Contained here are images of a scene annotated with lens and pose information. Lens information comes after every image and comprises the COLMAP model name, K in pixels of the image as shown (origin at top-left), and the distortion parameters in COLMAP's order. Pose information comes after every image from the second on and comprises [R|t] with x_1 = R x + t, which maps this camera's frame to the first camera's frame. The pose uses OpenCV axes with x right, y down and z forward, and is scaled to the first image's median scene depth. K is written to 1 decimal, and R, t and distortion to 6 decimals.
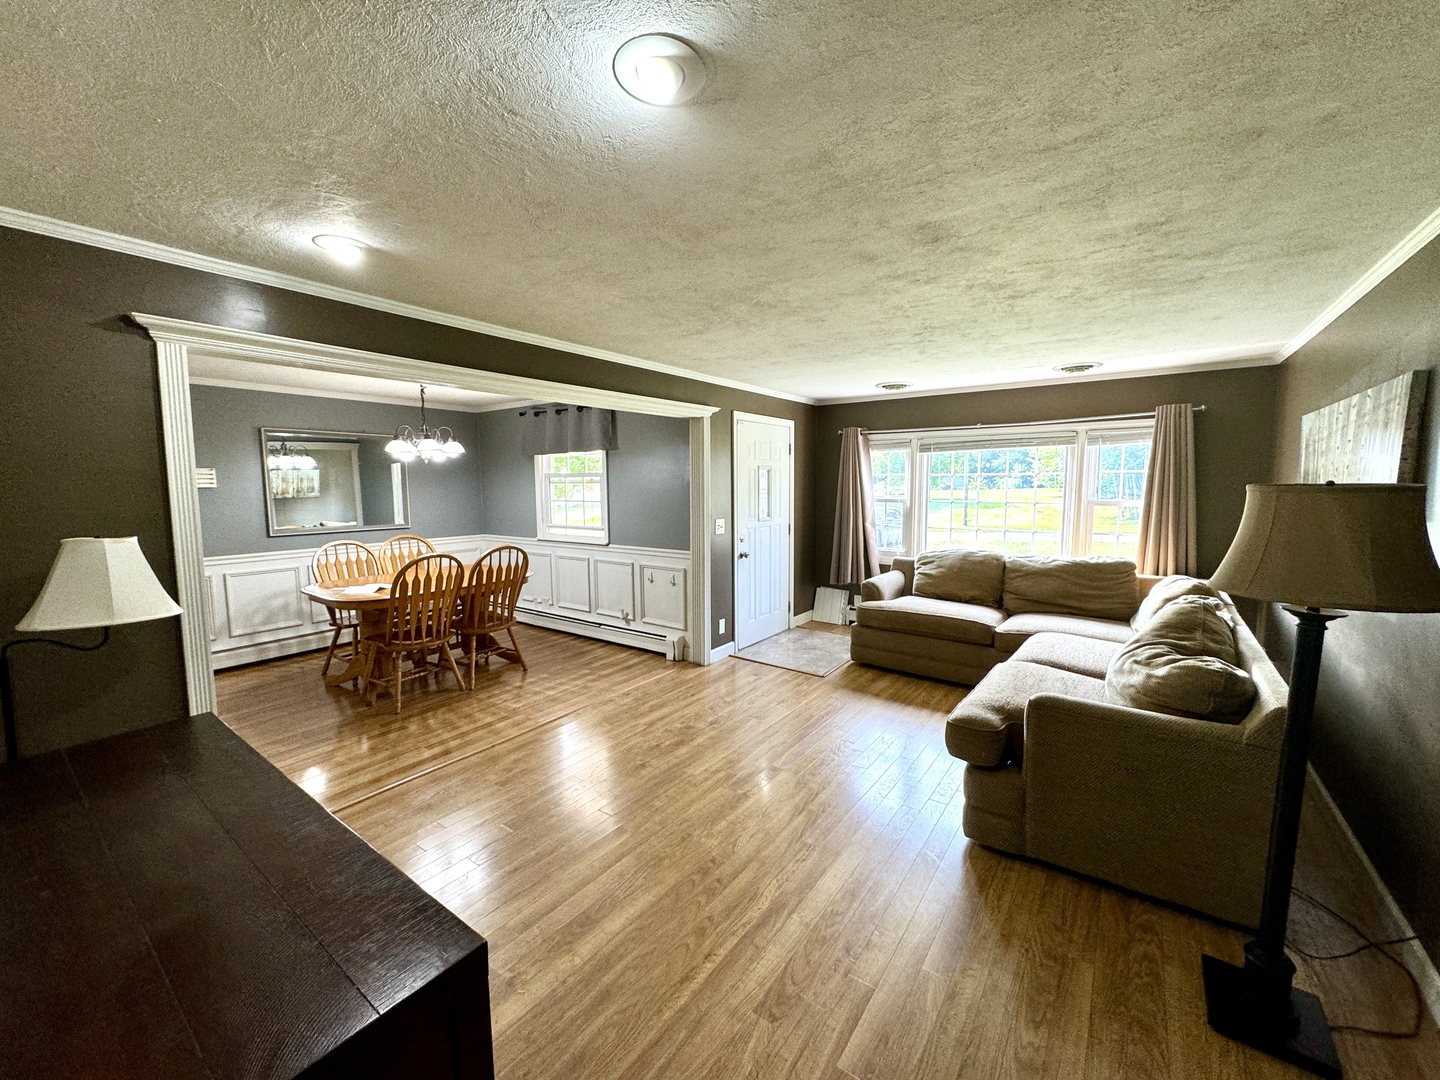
lens RADIAL K [[573.0, 0, 721.5], [0, 573.0, 539.6], [0, 0, 1]] dist [-0.002239, -0.000207]
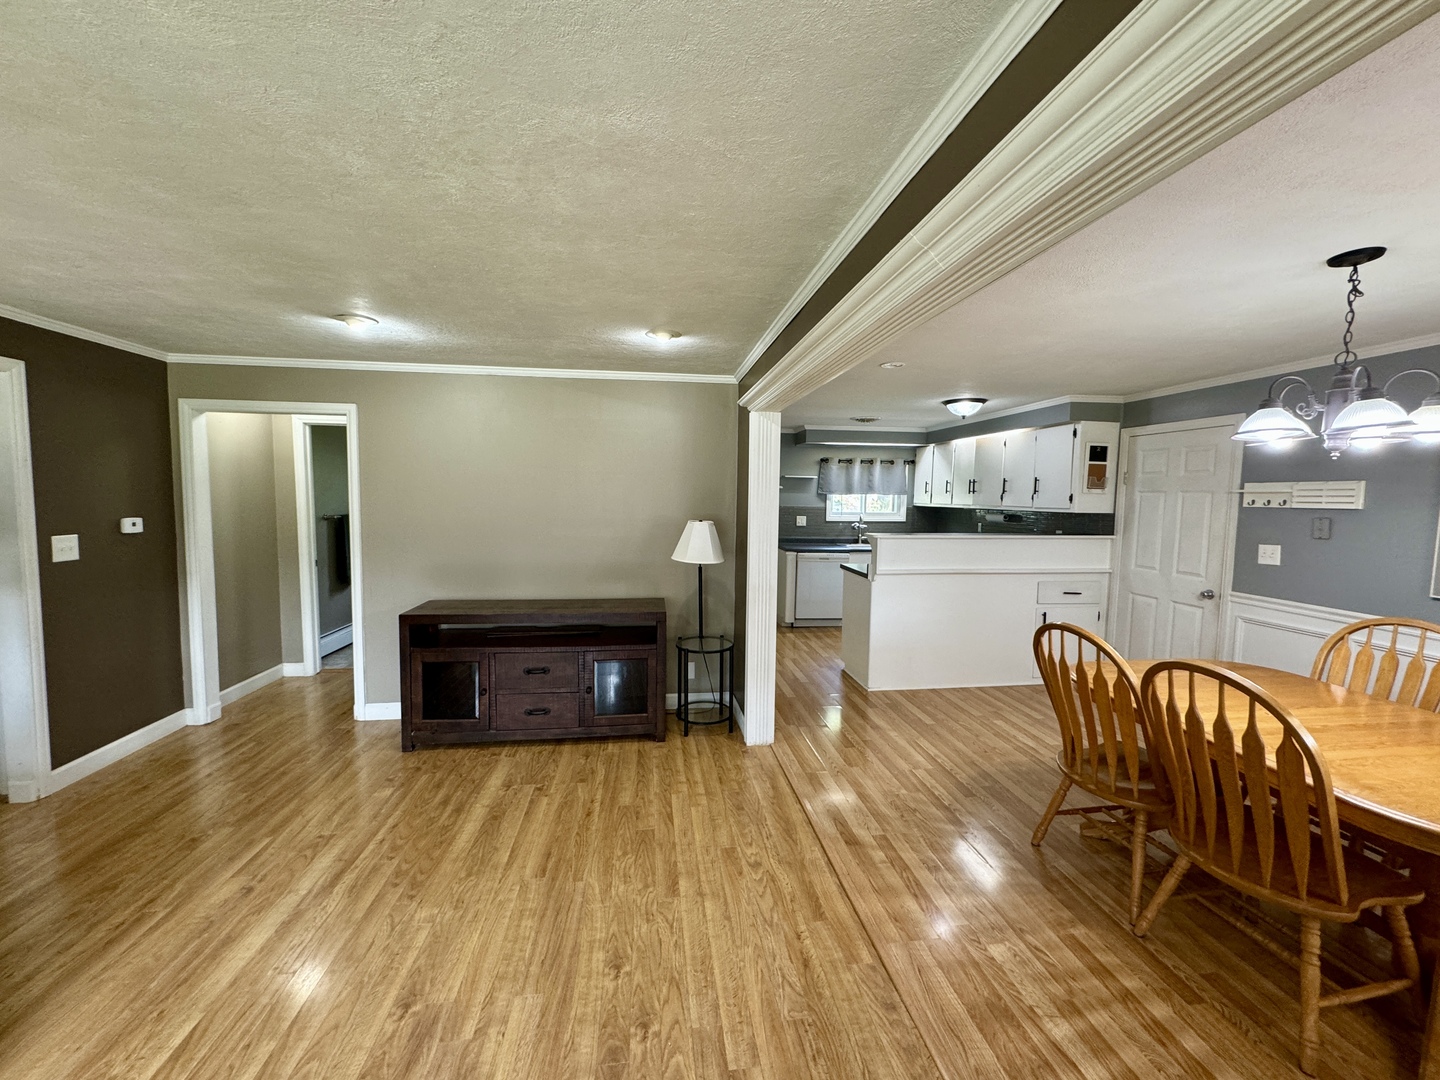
lens RADIAL K [[572.3, 0, 721.1], [0, 572.3, 538.7], [0, 0, 1]] dist [-0.001400, 0.000272]
pose [[-0.724981, 0.049674, -0.686975, 0.116113], [-0.077829, 0.985100, 0.153365, -0.100559], [0.684357, 0.164654, -0.710313, 0.960374]]
